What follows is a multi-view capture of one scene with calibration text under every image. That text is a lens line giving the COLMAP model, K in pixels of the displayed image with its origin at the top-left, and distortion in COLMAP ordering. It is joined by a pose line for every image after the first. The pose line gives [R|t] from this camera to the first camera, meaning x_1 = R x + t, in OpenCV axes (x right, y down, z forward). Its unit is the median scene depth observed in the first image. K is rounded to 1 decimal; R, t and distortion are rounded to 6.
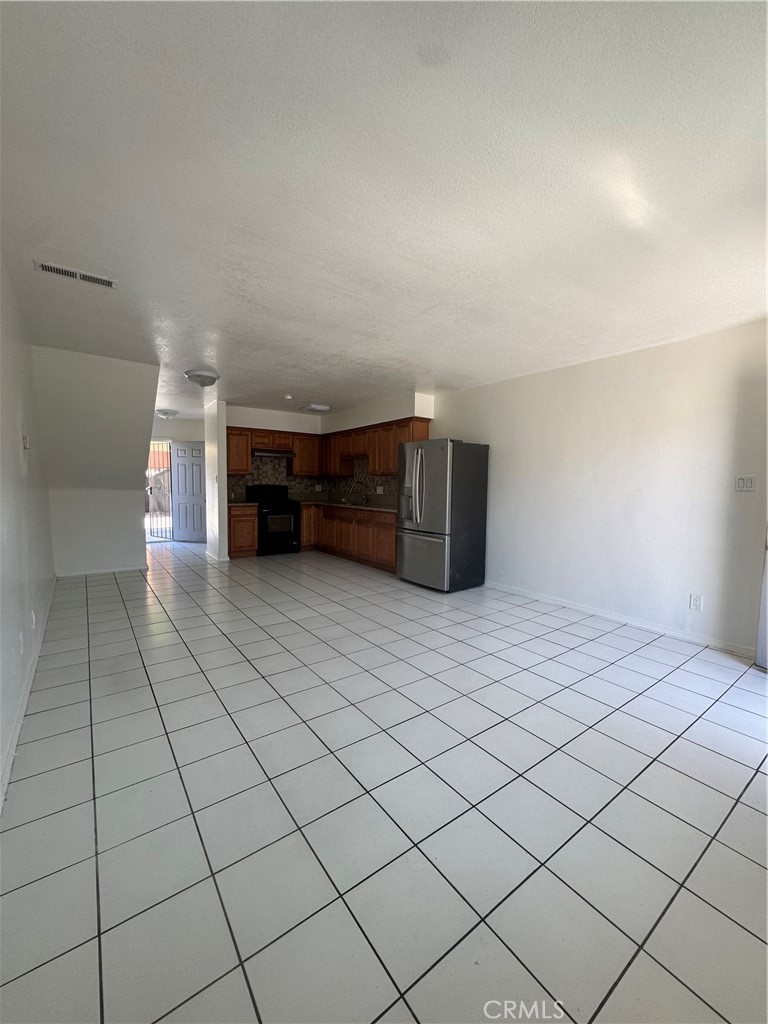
lens RADIAL K [[409.7, 0, 384.0], [0, 409.7, 512.0], [0, 0, 1]] dist [-0.000513, 0.000054]
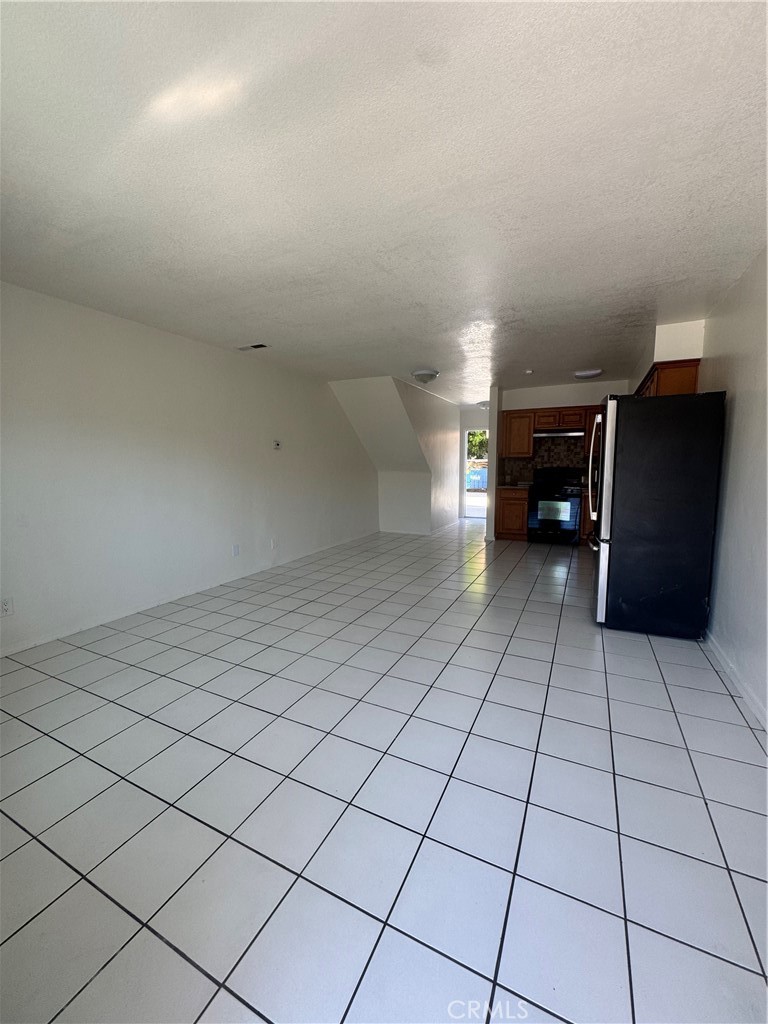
lens RADIAL K [[409.7, 0, 384.0], [0, 409.7, 512.0], [0, 0, 1]] dist [-0.000513, 0.000054]
pose [[0.454627, 0.088652, -0.886259, 0.486567], [-0.053807, 0.995951, 0.072023, -0.017017], [0.889055, 0.014943, 0.457556, 0.315630]]
